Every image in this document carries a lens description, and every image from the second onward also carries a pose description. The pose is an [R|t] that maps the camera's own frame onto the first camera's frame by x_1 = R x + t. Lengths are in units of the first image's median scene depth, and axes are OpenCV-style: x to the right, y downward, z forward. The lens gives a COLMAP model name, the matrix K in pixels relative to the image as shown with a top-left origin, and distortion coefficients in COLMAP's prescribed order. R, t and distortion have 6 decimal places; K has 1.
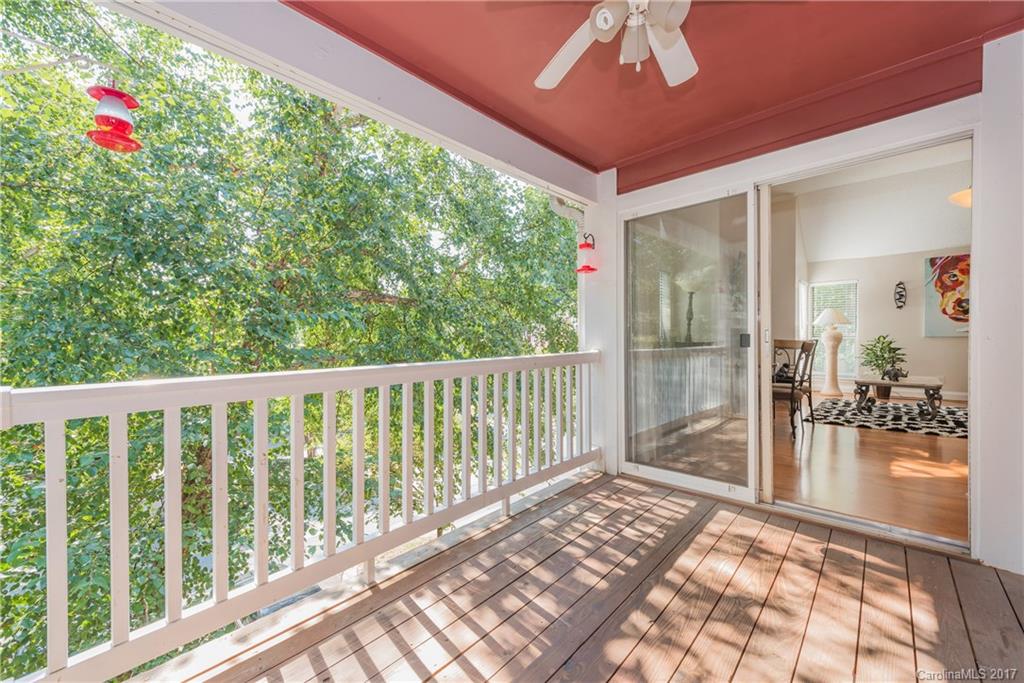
lens RADIAL K [[399.6, 0, 510.7], [0, 399.6, 340.2], [0, 0, 1]] dist [0.010150, -0.000717]
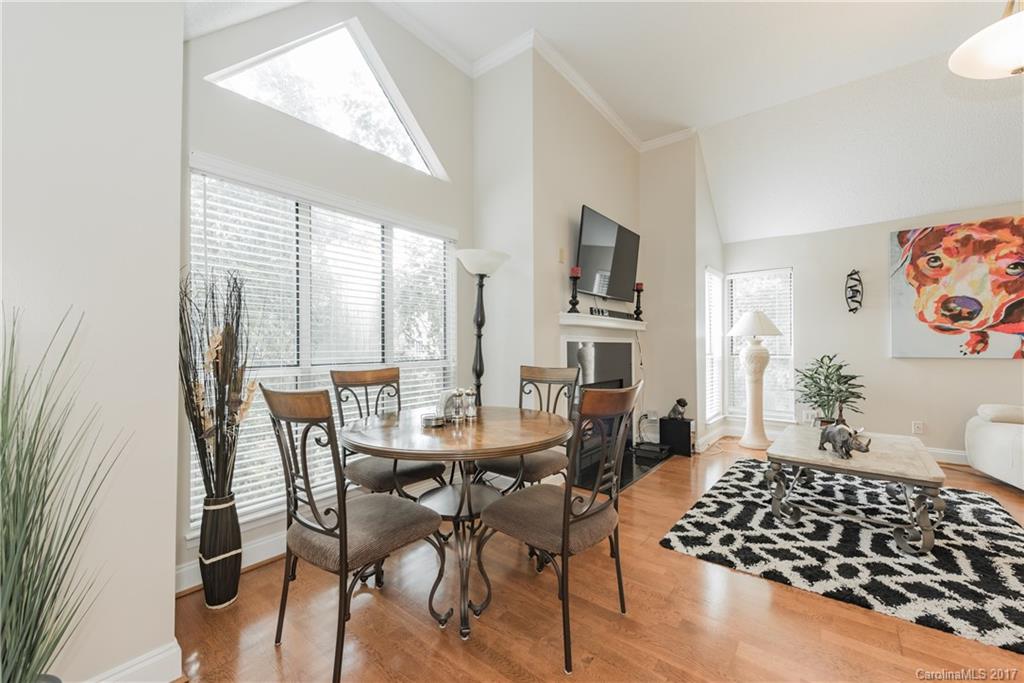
lens RADIAL K [[399.6, 0, 511.1], [0, 399.6, 338.2], [0, 0, 1]] dist [0.010150, -0.000717]
pose [[0.998317, 0.005893, 0.057688, 0.405473], [-0.004481, 0.999688, -0.024561, -0.020476], [-0.057814, 0.024261, 0.998033, 0.415221]]
